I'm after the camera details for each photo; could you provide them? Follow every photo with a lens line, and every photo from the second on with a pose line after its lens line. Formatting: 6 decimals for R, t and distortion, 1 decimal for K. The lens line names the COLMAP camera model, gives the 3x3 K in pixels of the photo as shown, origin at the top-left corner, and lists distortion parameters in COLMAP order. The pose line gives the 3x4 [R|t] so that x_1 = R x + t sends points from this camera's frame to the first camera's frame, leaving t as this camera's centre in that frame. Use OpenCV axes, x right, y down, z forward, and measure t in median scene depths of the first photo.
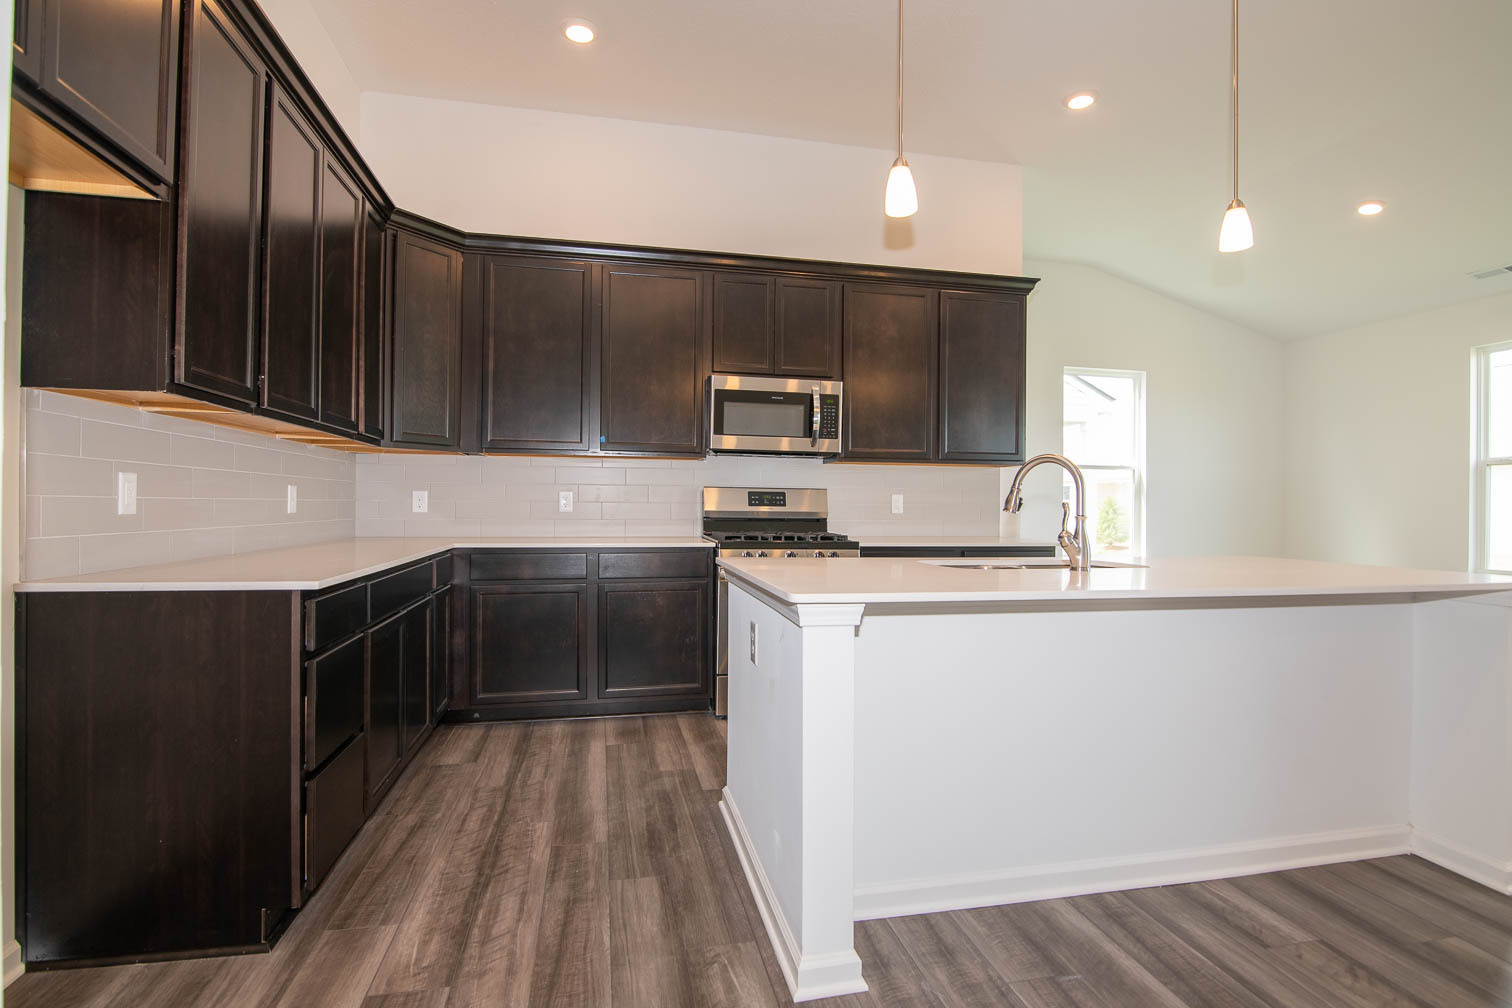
lens RADIAL K [[728.3, 0, 756.0], [0, 728.3, 504.0], [0, 0, 1]] dist [-0.016775, 0.000214]
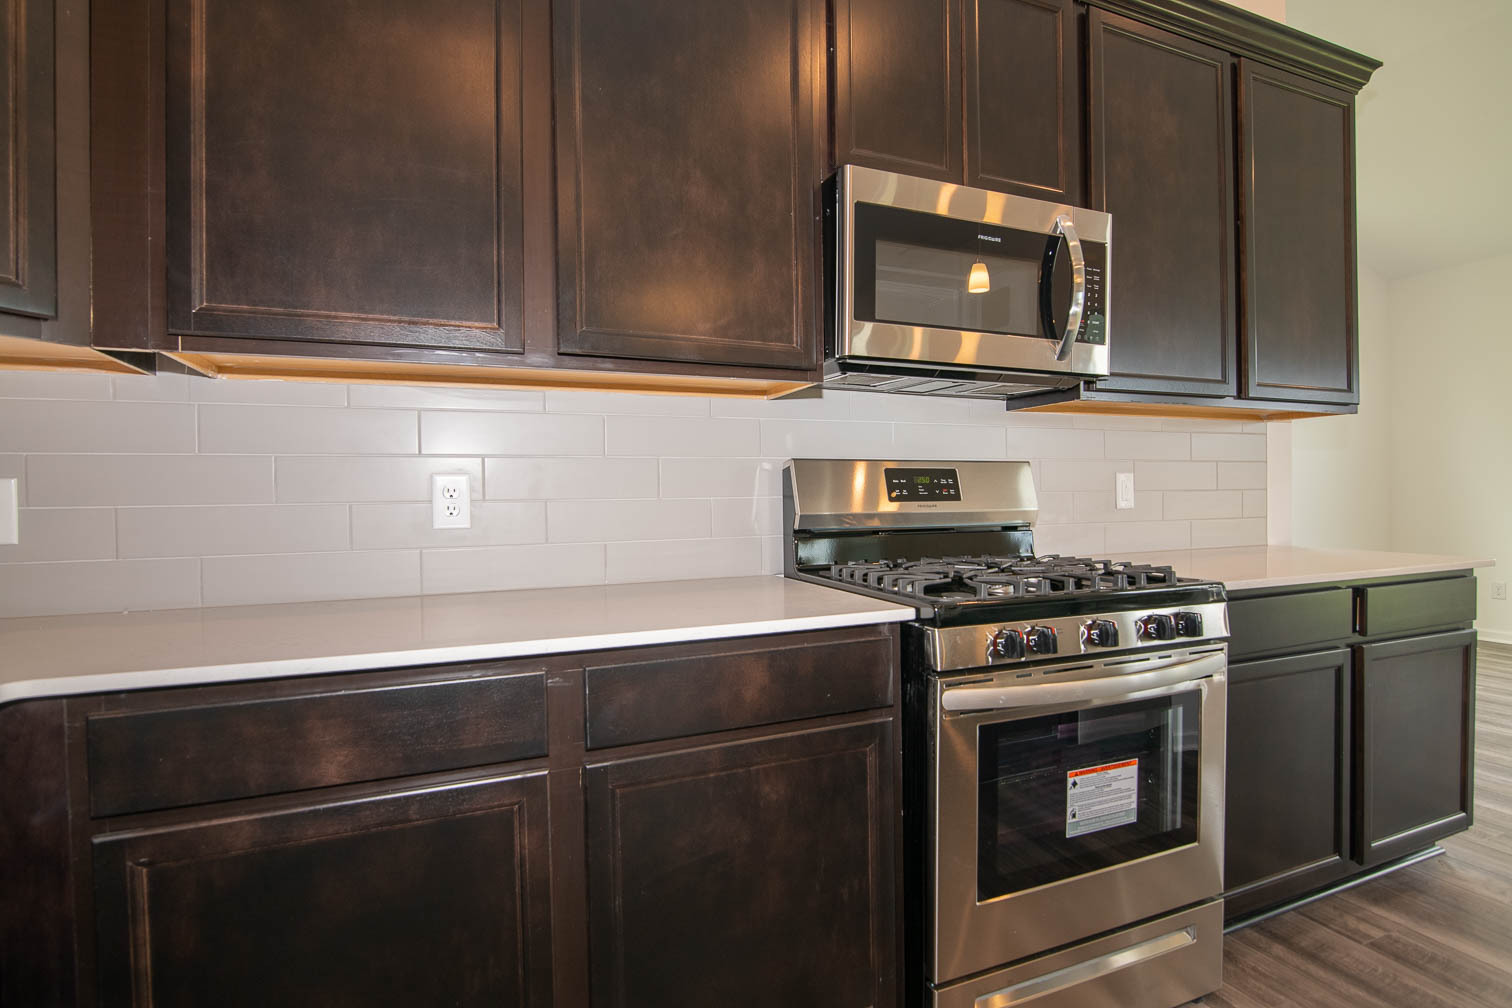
lens RADIAL K [[728.3, 0, 756.0], [0, 728.3, 504.0], [0, 0, 1]] dist [-0.016775, 0.000214]
pose [[0.982603, -0.024348, 0.184114, -0.179611], [0.023191, 0.999695, 0.008438, -0.001382], [-0.184264, -0.004021, 0.982869, 0.614714]]
